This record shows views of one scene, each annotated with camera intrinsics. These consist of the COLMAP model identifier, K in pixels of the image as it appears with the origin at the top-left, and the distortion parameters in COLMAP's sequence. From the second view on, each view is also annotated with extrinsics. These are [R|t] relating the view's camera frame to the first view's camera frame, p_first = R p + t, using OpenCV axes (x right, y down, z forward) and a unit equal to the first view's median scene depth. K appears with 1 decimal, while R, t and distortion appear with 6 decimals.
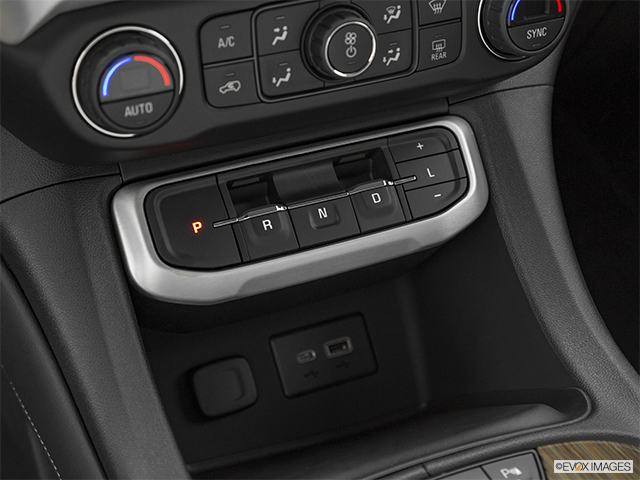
lens RADIAL K [[1181.5, 0, 320.0], [0, 1181.5, 240.0], [0, 0, 1]] dist [-0.012575, 0.047148]
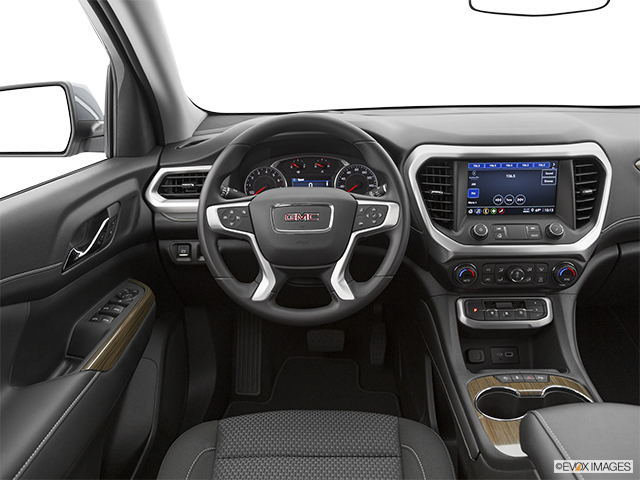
lens RADIAL K [[536.8, 0, 320.0], [0, 536.8, 240.0], [0, 0, 1]] dist [0.002070, 0.003320]
pose [[0.902280, 0.126630, -0.412136, 0.160279], [-0.214612, 0.960969, -0.174585, 0.206462], [0.373942, 0.245973, 0.894239, -1.038387]]
